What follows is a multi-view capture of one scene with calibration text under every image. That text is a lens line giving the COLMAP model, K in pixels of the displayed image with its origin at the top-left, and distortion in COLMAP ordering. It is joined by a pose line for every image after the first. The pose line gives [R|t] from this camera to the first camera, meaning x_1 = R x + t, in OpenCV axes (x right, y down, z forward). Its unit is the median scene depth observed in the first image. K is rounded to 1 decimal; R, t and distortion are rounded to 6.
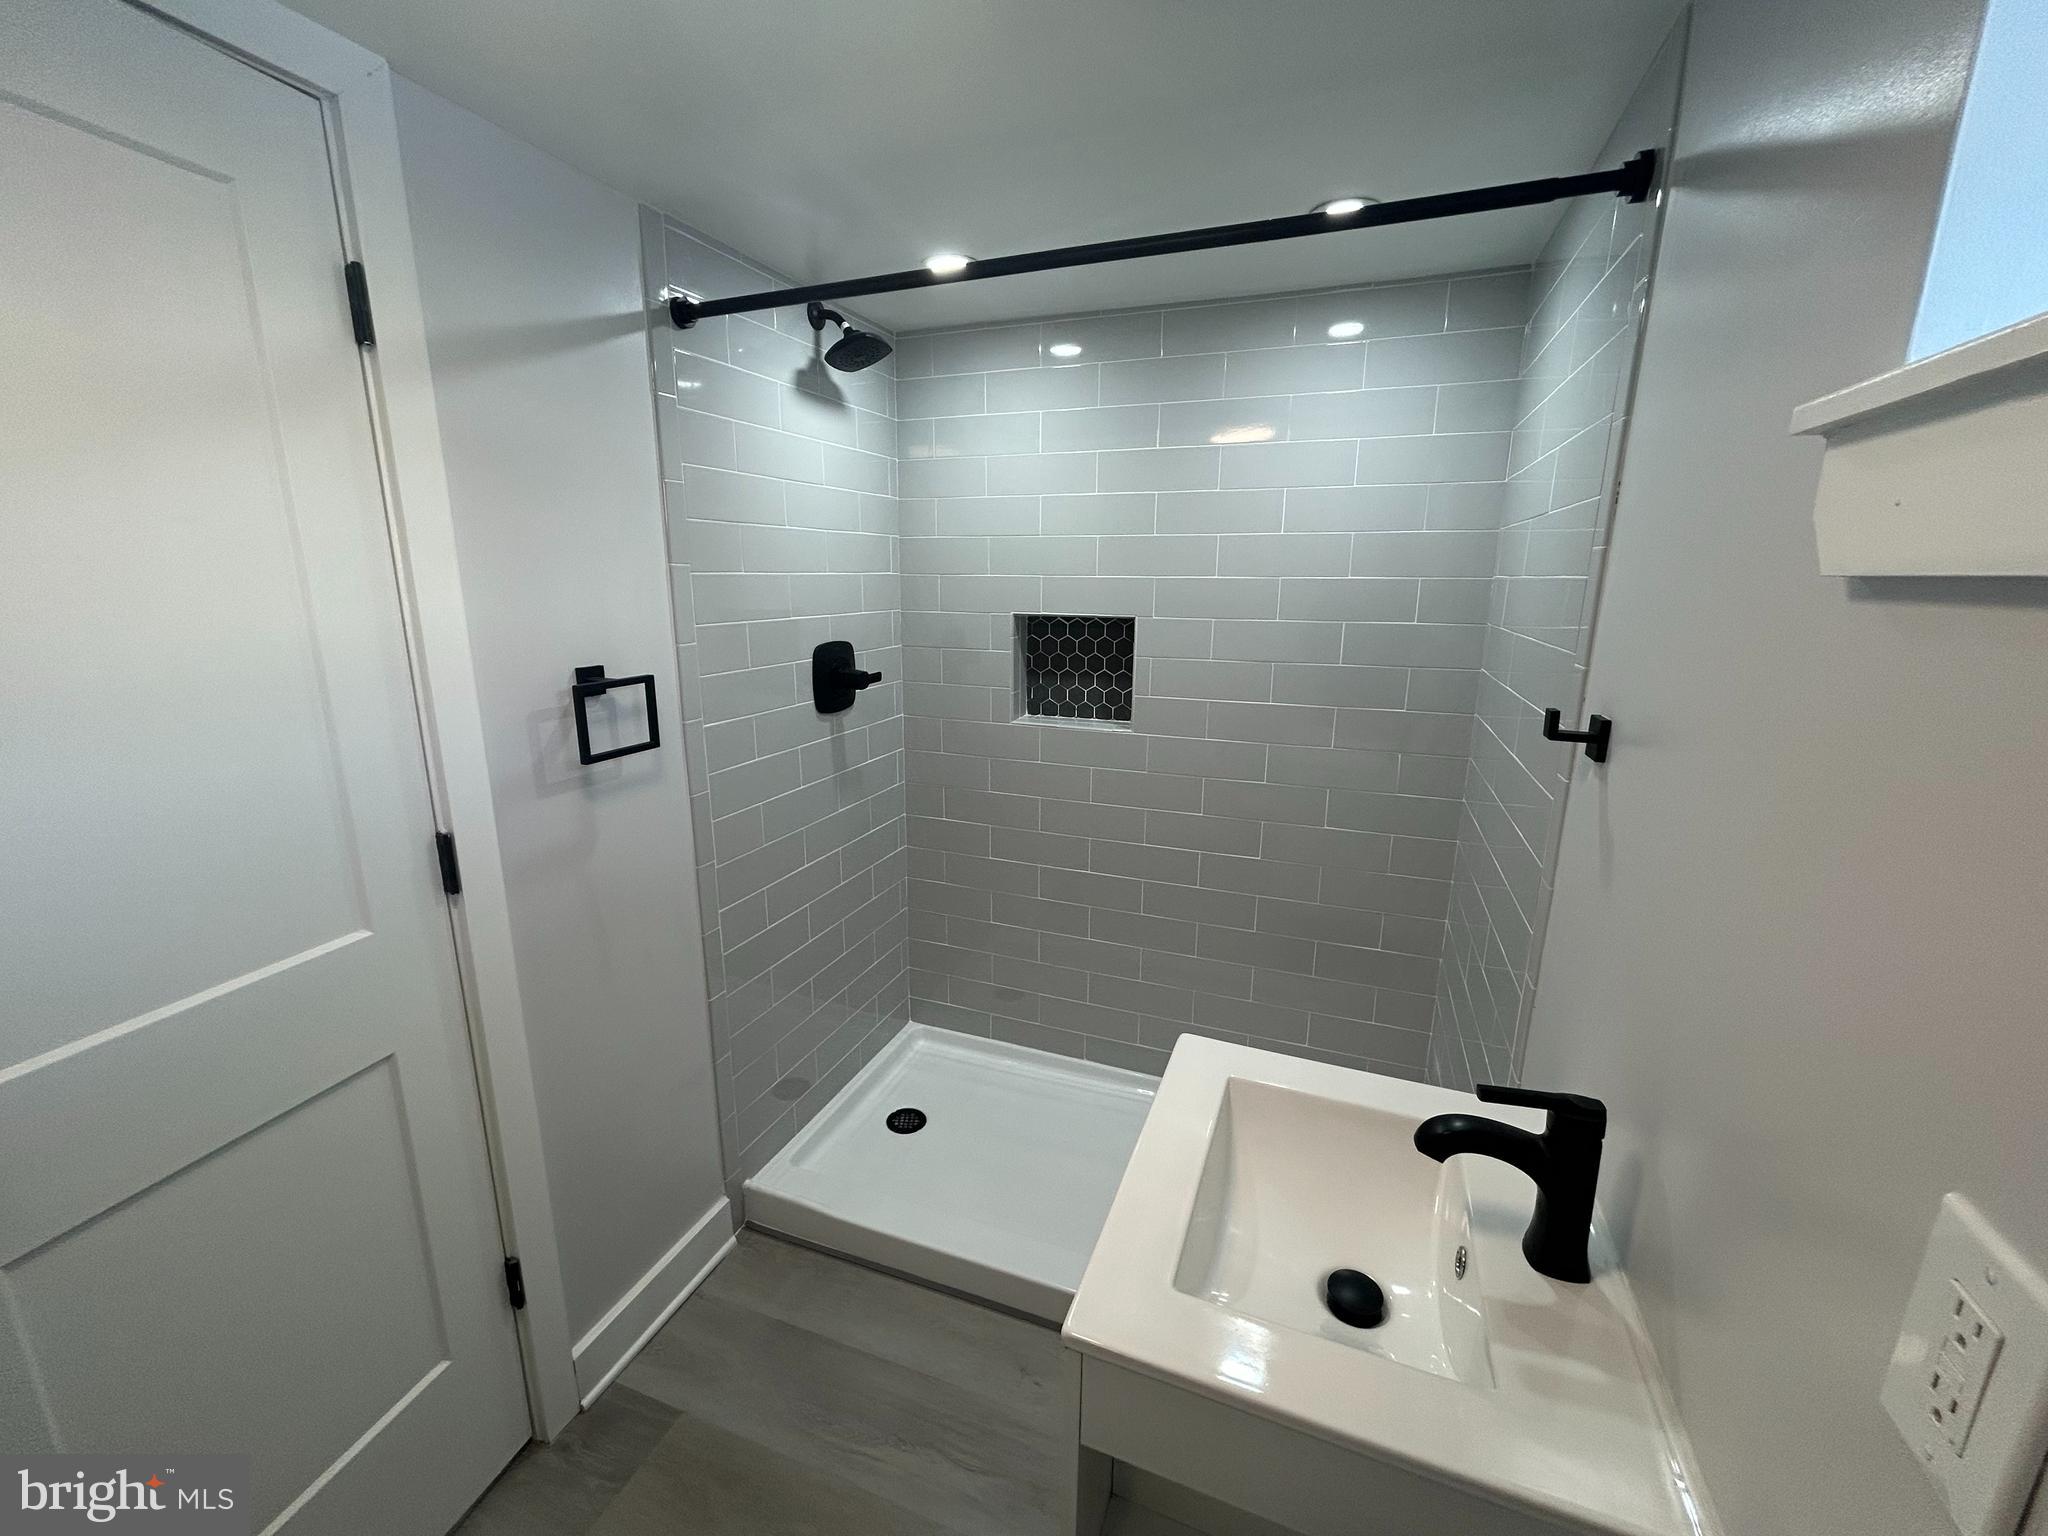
lens RADIAL K [[823.1, 0, 1023.4], [0, 823.1, 766.0], [0, 0, 1]] dist [-0.001037, 0.000044]
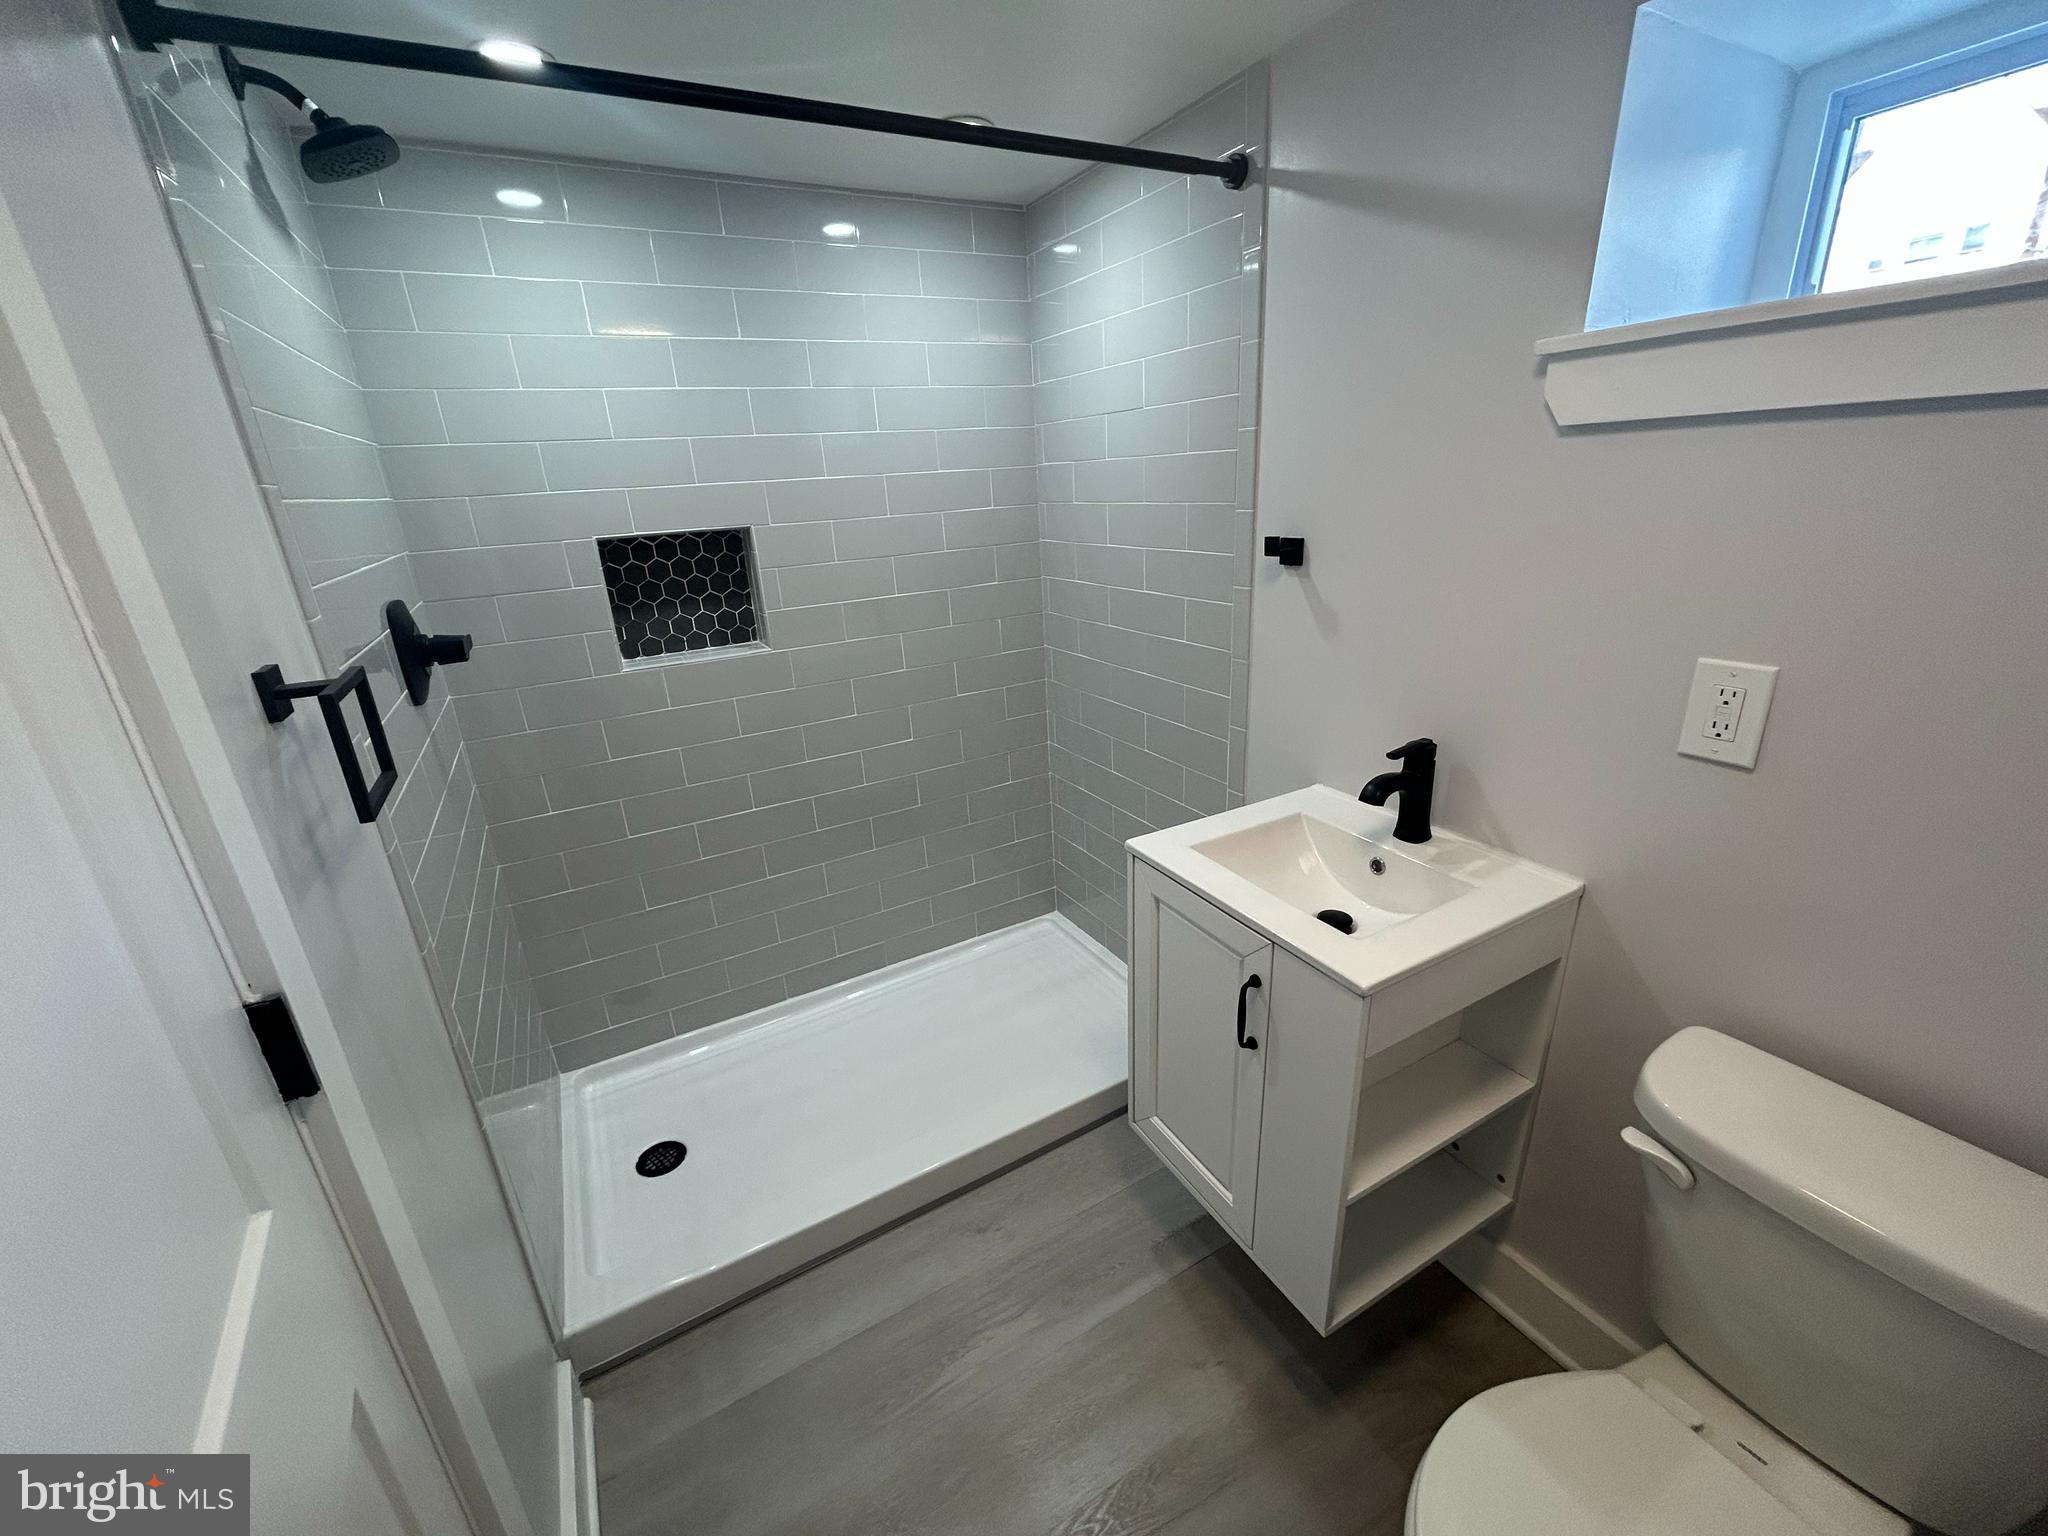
lens RADIAL K [[823.1, 0, 1024.8], [0, 823.1, 765.2], [0, 0, 1]] dist [-0.001037, 0.000044]
pose [[0.635102, -0.295143, 0.713818, -0.391202], [0.229115, 0.954514, 0.190815, -0.027892], [-0.737666, 0.042360, 0.673835, 0.144814]]
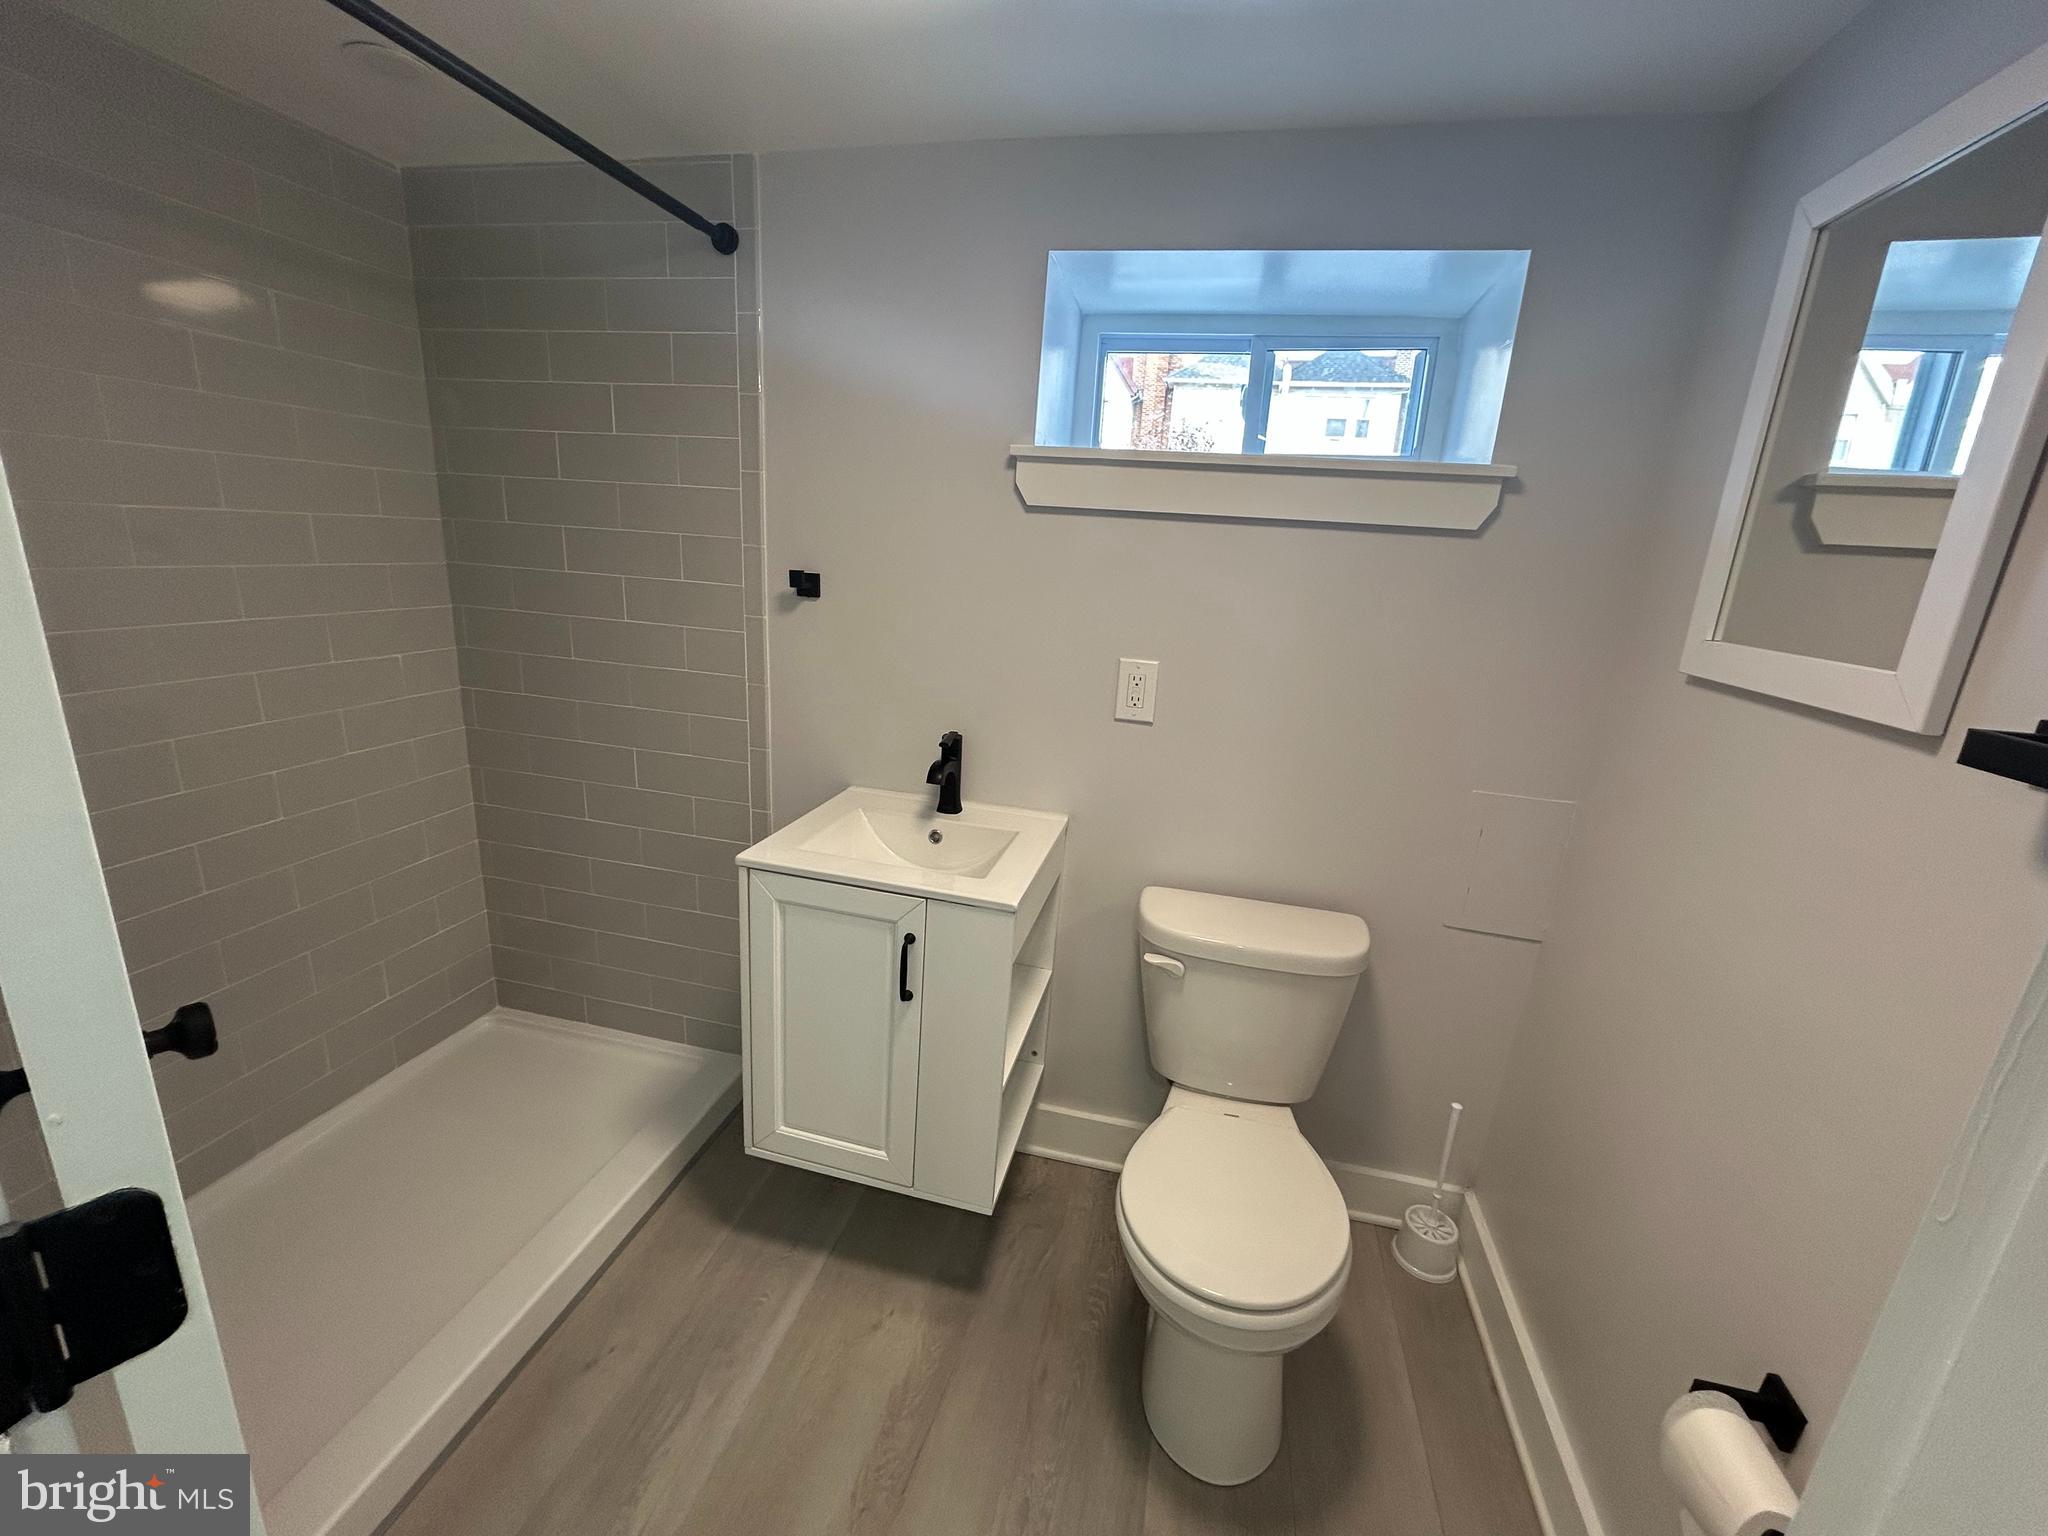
lens RADIAL K [[823.1, 0, 1005.7], [0, 823.1, 770.0], [0, 0, 1]] dist [-0.001037, 0.000044]
pose [[-0.135554, -0.273508, 0.952270, -0.525510], [0.159437, 0.942593, 0.293425, -0.050165], [-0.977857, 0.191602, -0.084165, 0.358101]]
